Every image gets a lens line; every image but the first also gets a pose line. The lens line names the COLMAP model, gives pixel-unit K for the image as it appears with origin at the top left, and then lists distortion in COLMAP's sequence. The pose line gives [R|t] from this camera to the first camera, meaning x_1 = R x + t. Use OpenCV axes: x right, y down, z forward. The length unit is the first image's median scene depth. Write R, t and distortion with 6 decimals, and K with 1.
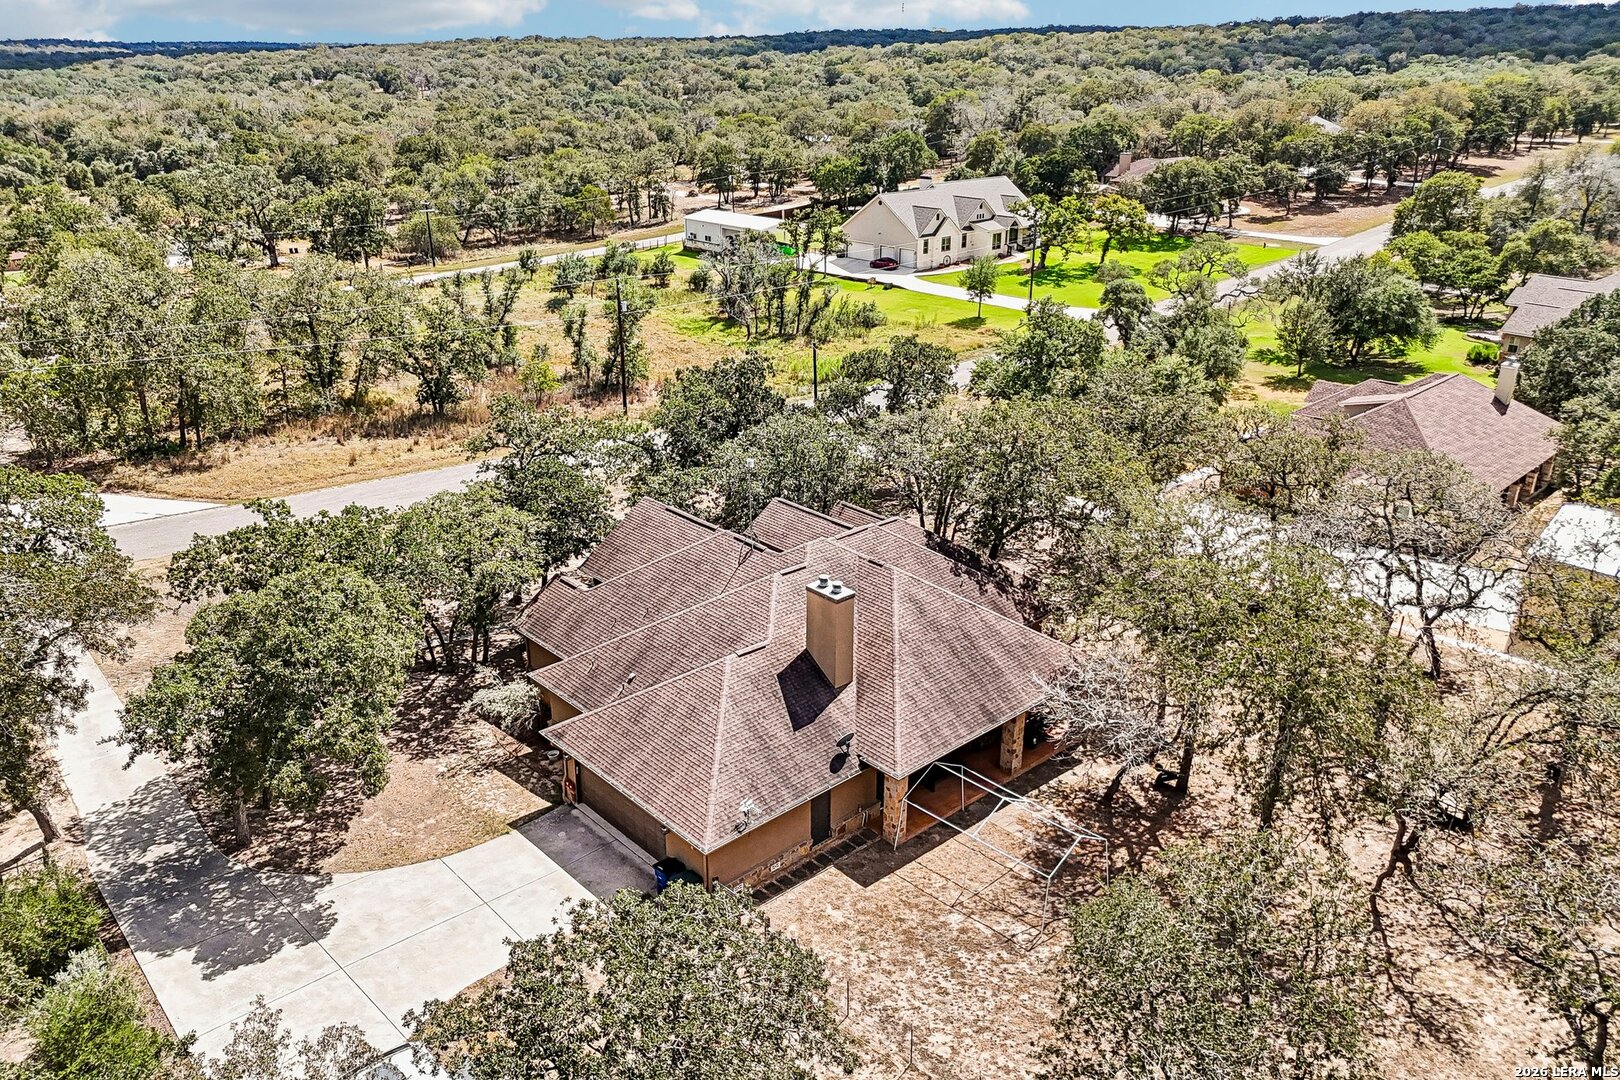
lens RADIAL K [[1200.4, 0, 815.0], [0, 1200.4, 544.9], [0, 0, 1]] dist [0.060604, -0.057162]
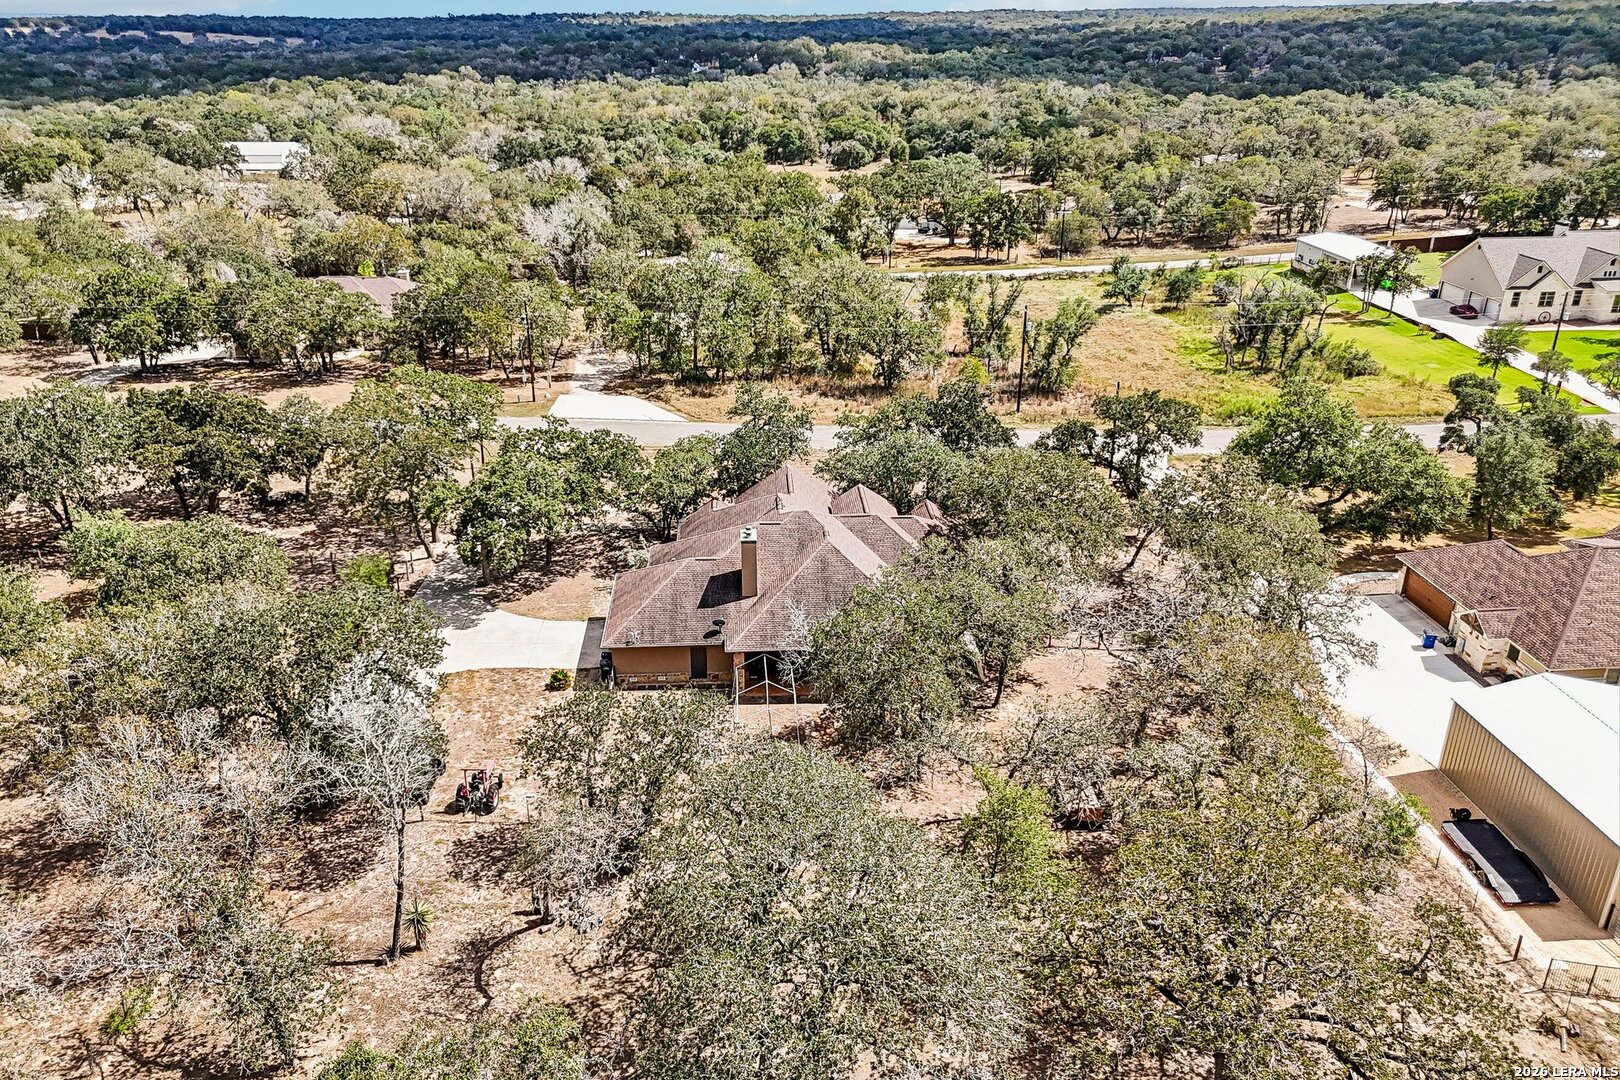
lens RADIAL K [[1200.4, 0, 815.0], [0, 1200.4, 544.9], [0, 0, 1]] dist [0.060604, -0.057162]
pose [[0.779813, 0.250097, -0.573884, 0.256260], [-0.233740, 0.966754, 0.103694, -0.035098], [0.580738, 0.053278, 0.812345, -0.068054]]
